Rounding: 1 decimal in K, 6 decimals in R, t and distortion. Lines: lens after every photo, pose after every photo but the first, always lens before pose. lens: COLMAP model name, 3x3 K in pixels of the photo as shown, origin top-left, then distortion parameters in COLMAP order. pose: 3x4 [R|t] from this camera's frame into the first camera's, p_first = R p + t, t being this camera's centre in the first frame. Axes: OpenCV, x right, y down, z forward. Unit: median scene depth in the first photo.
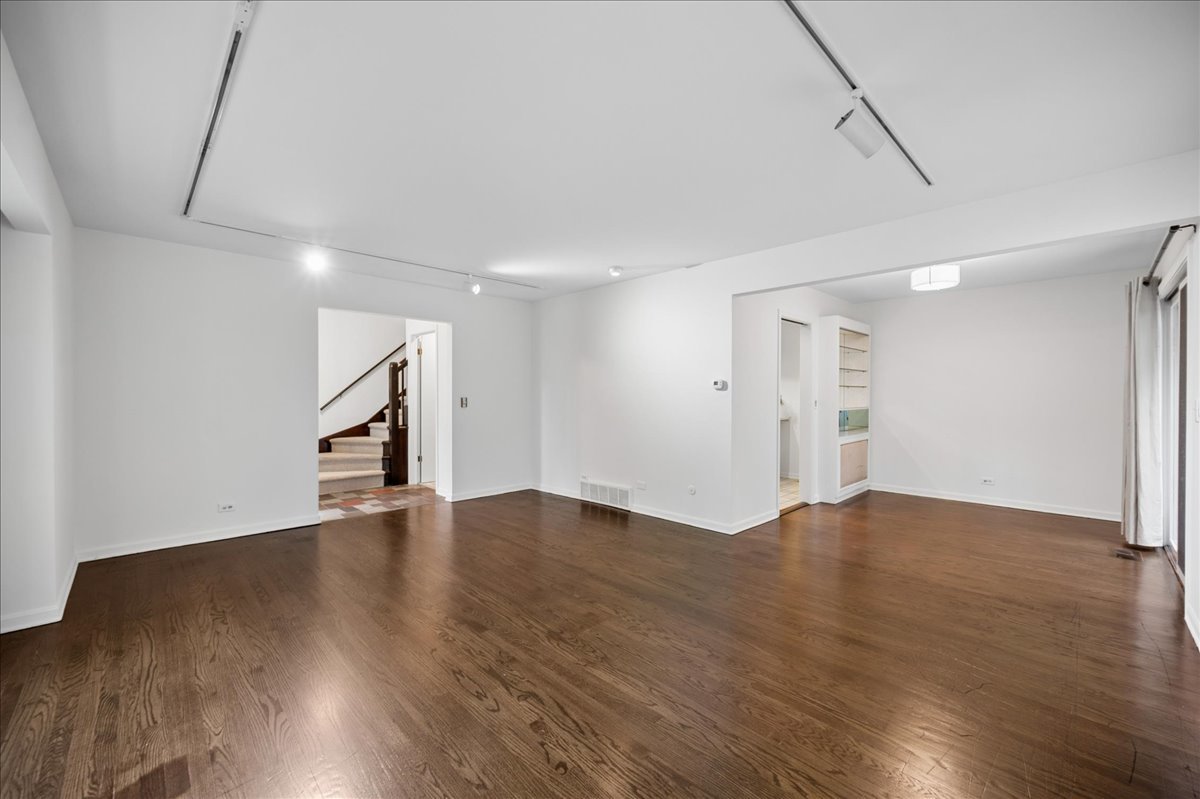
lens RADIAL K [[478.6, 0, 602.9], [0, 478.6, 401.0], [0, 0, 1]] dist [0.002309, -0.000093]
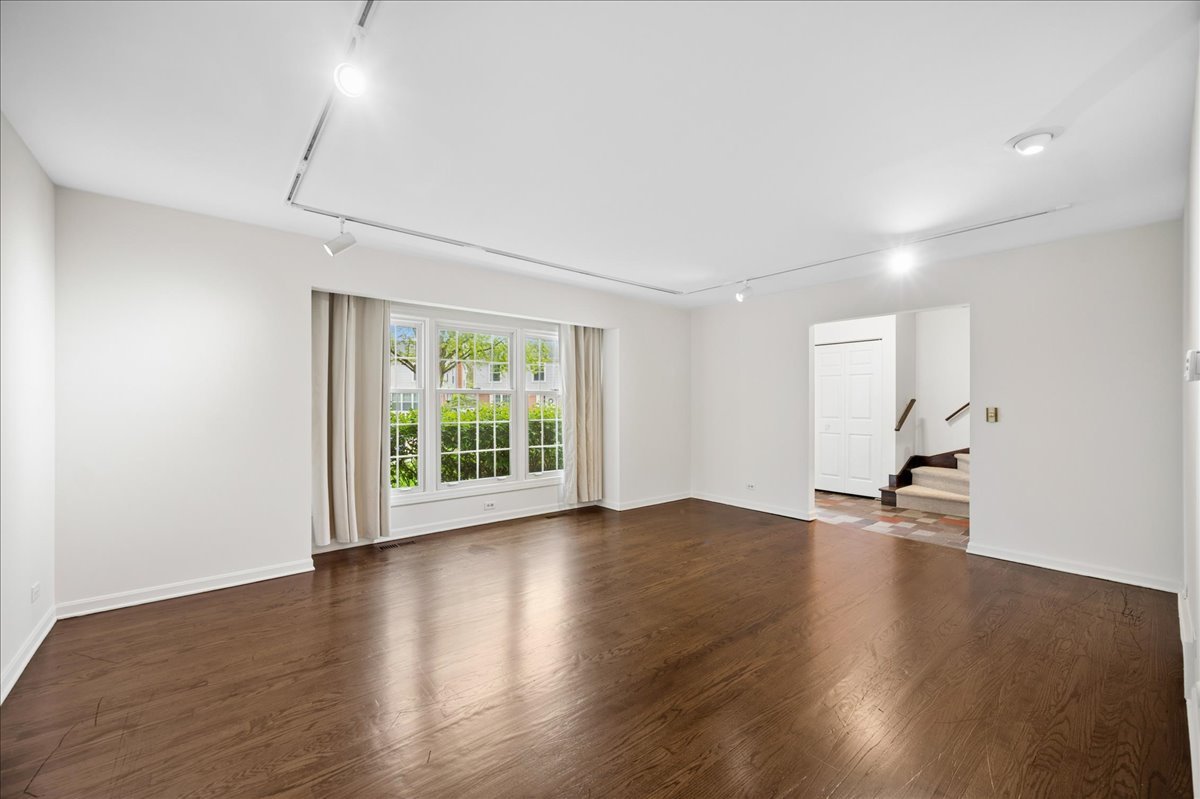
lens RADIAL K [[478.6, 0, 599.8], [0, 478.6, 404.7], [0, 0, 1]] dist [0.002309, -0.000093]
pose [[-0.085048, 0.002227, -0.996374, 0.738622], [-0.015194, 0.999878, 0.003532, -0.009628], [0.996261, 0.015439, -0.085004, 0.832222]]
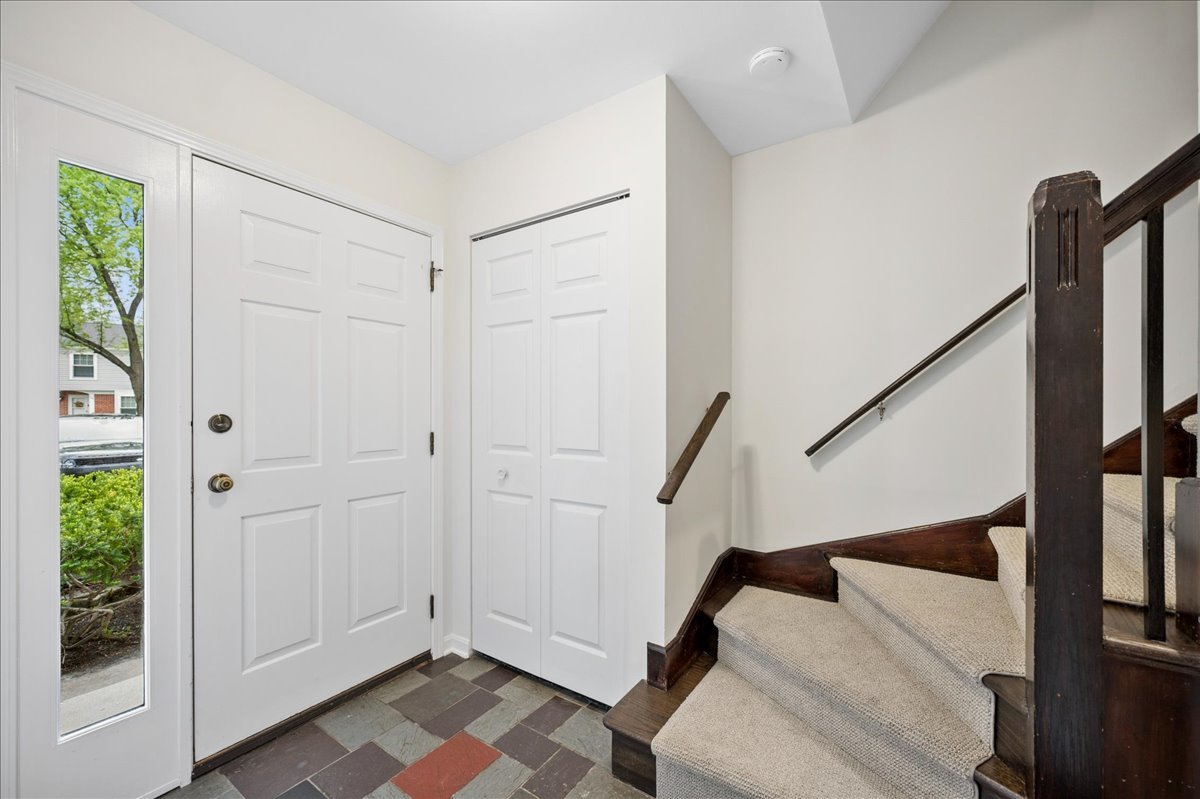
lens RADIAL K [[478.6, 0, 600.9], [0, 478.6, 404.7], [0, 0, 1]] dist [0.002309, -0.000093]
pose [[0.192060, 0.001260, -0.981382, -0.613162], [-0.017250, 0.999849, -0.002092, -0.022755], [0.981232, 0.017330, 0.192053, 1.597065]]
